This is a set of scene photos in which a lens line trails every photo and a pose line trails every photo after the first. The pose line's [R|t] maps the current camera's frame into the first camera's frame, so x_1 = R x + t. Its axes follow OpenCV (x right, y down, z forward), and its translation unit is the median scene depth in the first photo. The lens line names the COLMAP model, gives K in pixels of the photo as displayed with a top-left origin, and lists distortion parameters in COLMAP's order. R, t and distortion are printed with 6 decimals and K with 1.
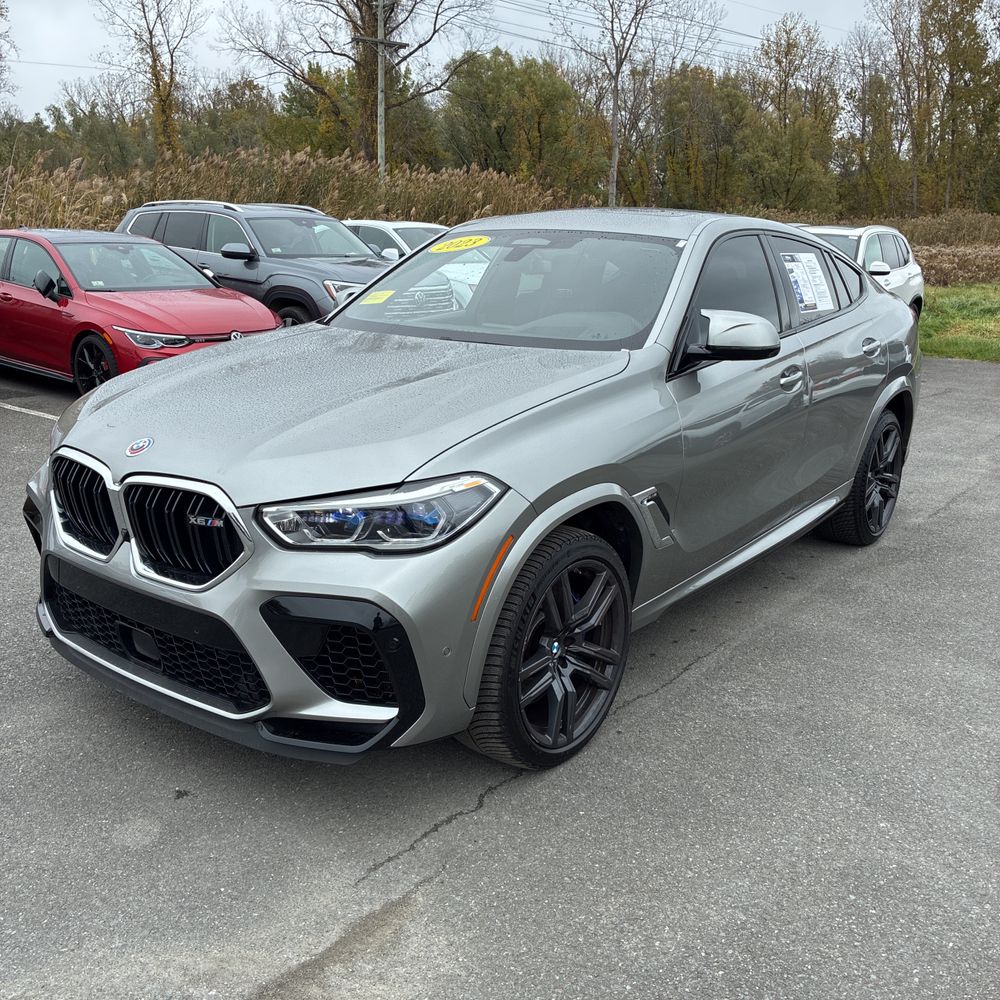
lens RADIAL K [[1001.8, 0, 496.1], [0, 1001.8, 505.3], [0, 0, 1]] dist [0.023082, -0.014990]
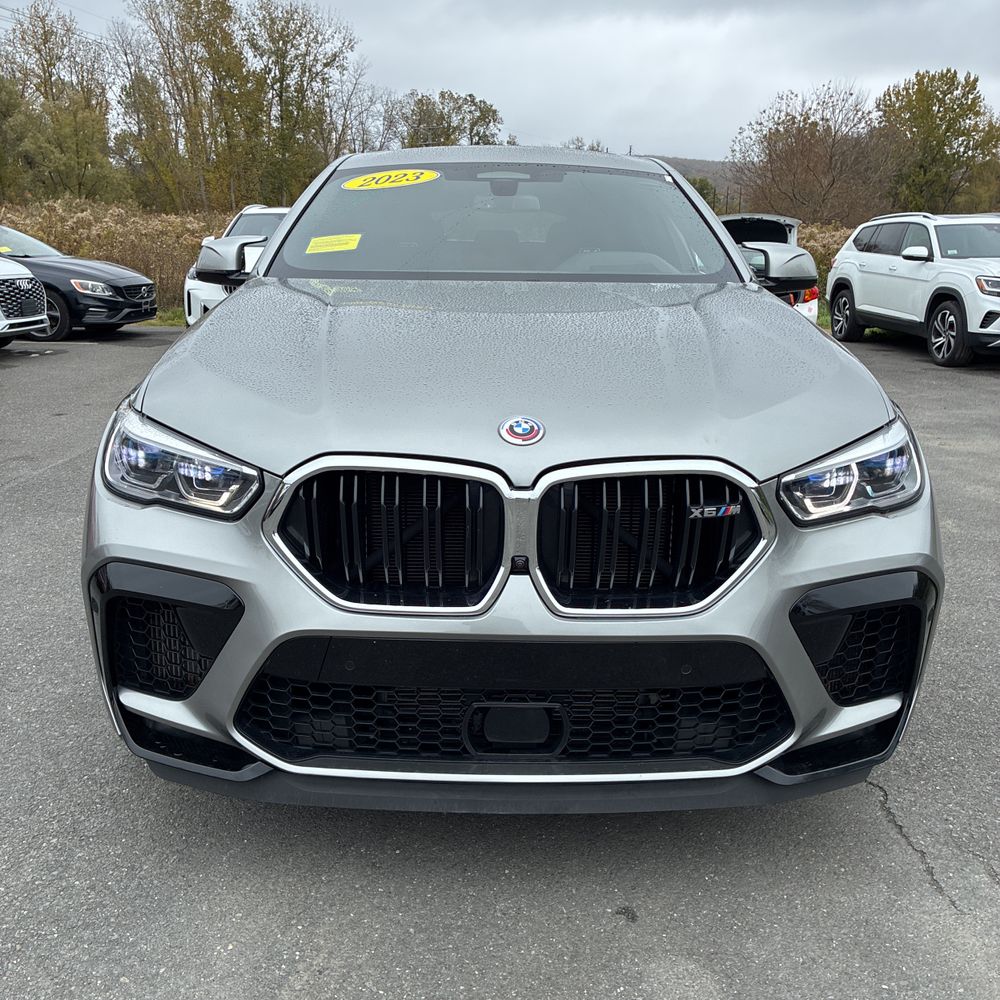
lens RADIAL K [[998.9, 0, 498.0], [0, 998.9, 497.1], [0, 0, 1]] dist [0.038160, -0.030312]
pose [[0.789755, -0.159519, 0.592318, -0.760632], [0.162660, 0.985488, 0.048526, -0.048639], [-0.591463, 0.058023, 0.804241, 0.476677]]
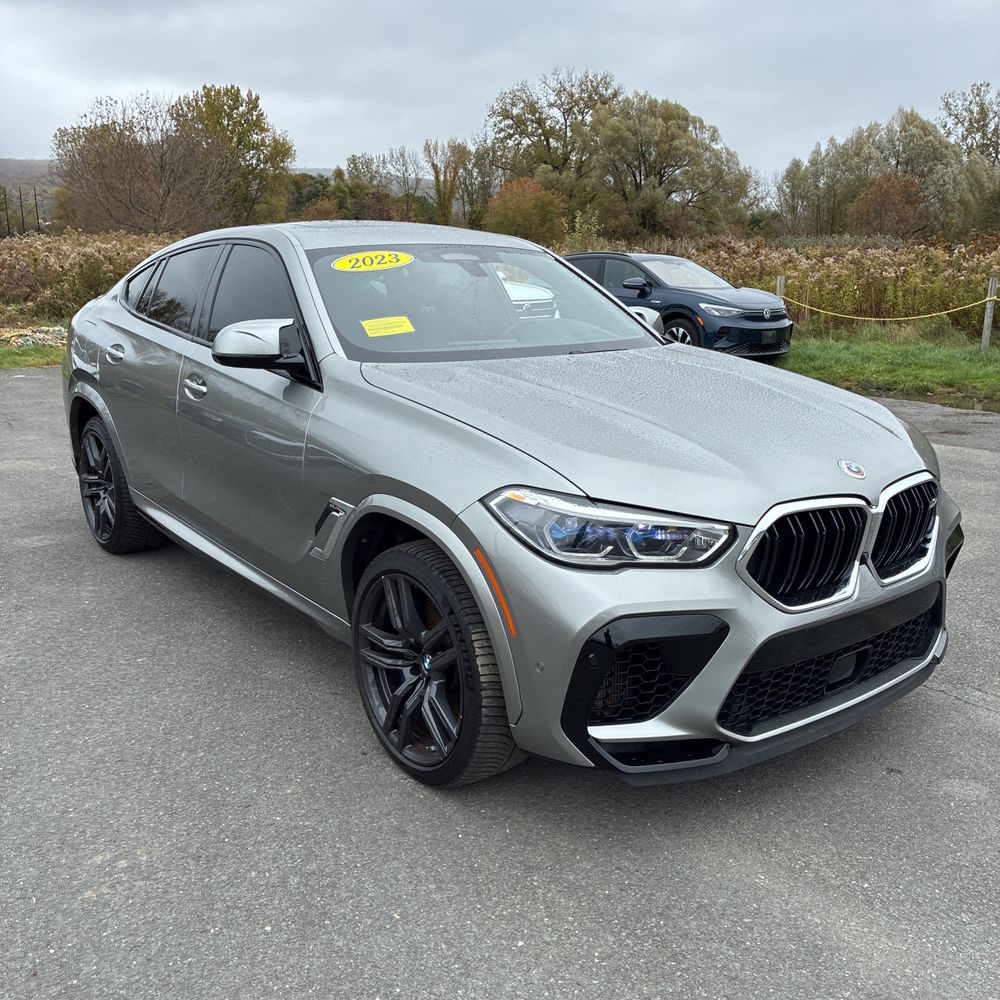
lens RADIAL K [[996.7, 0, 506.3], [0, 996.7, 500.9], [0, 0, 1]] dist [0.015640, 0.002425]
pose [[0.260675, -0.246539, 0.933417, -1.370150], [0.249175, 0.951267, 0.181666, -0.292570], [-0.932717, 0.185229, 0.309403, 1.012119]]
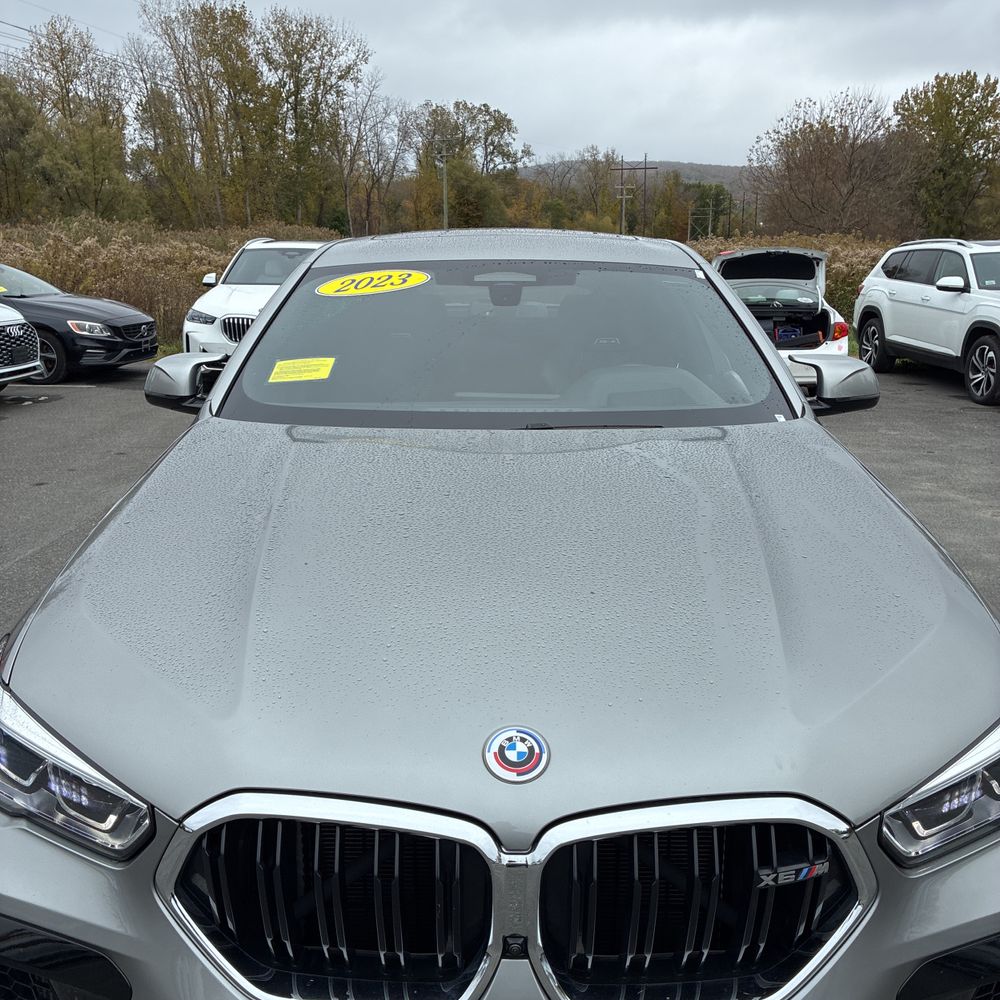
lens RADIAL K [[1001.9, 0, 494.9], [0, 1001.9, 499.3], [0, 0, 1]] dist [0.037219, -0.022964]
pose [[0.800384, -0.160322, 0.577652, -0.611351], [0.169751, 0.984750, 0.038104, -0.193025], [-0.574952, 0.067559, 0.815393, 0.609920]]
